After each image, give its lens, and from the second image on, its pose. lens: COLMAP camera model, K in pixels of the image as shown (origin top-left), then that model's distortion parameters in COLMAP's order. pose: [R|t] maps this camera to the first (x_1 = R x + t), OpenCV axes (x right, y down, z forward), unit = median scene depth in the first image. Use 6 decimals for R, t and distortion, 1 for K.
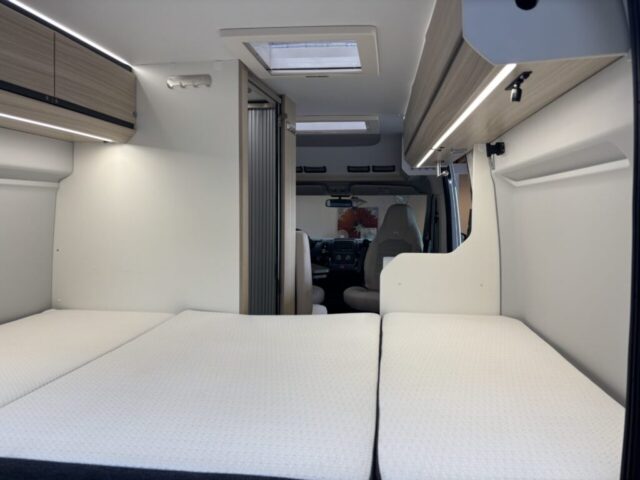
lens RADIAL K [[482.9, 0, 320.0], [0, 482.9, 240.0], [0, 0, 1]] dist [0.050051, -0.068362]
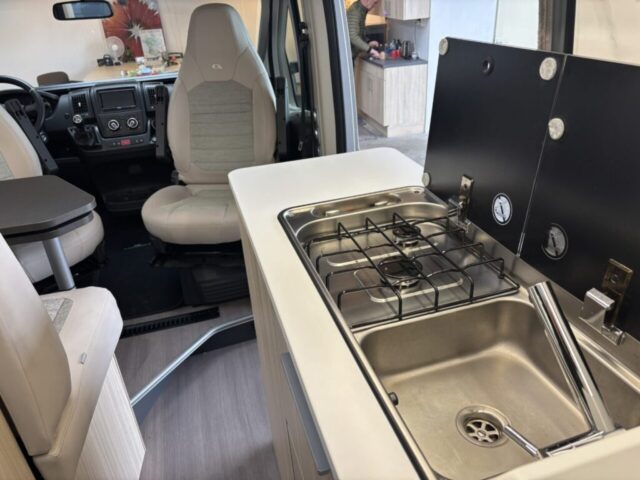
lens RADIAL K [[482.9, 0, 320.0], [0, 482.9, 240.0], [0, 0, 1]] dist [0.050051, -0.068362]
pose [[0.912743, -0.233292, 0.335373, 0.036526], [0.080407, 0.907445, 0.412405, -0.049048], [-0.400544, -0.349453, 0.847023, 0.421544]]
